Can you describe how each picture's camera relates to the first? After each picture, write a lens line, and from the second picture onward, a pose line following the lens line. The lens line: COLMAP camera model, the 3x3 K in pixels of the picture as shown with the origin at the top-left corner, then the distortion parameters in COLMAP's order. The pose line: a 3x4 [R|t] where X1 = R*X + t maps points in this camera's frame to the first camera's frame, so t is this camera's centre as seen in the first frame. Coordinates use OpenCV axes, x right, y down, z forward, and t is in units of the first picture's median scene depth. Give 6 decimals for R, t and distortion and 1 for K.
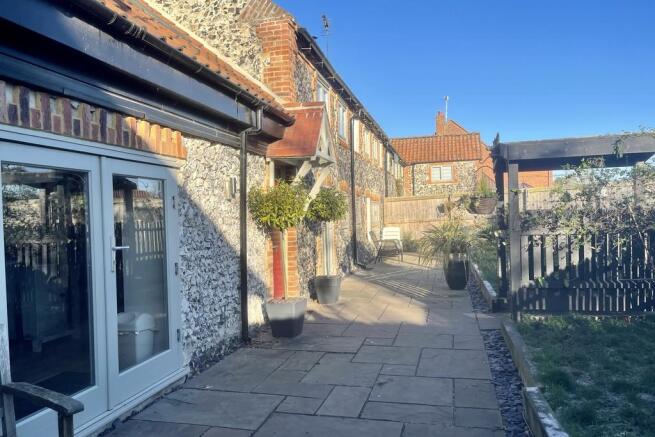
lens RADIAL K [[499.6, 0, 327.9], [0, 499.6, 220.6], [0, 0, 1]] dist [0.029065, -0.030297]
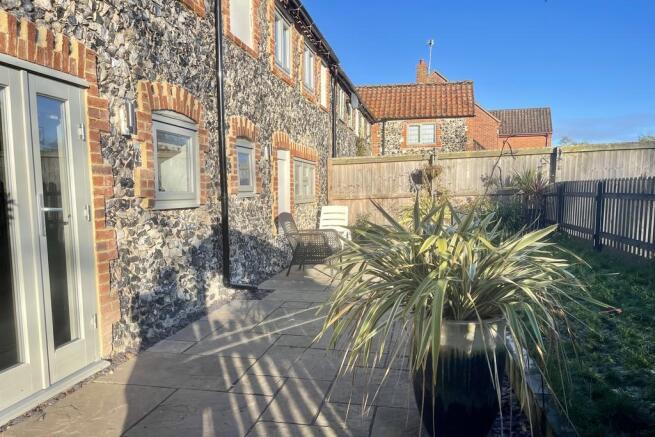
lens RADIAL K [[499.6, 0, 327.3], [0, 499.6, 248.7], [0, 0, 1]] dist [0.029065, -0.030297]
pose [[0.998637, 0.022436, 0.047129, 0.083533], [-0.027417, 0.993789, 0.107849, 0.000017], [-0.044416, -0.108994, 0.993050, 0.360611]]
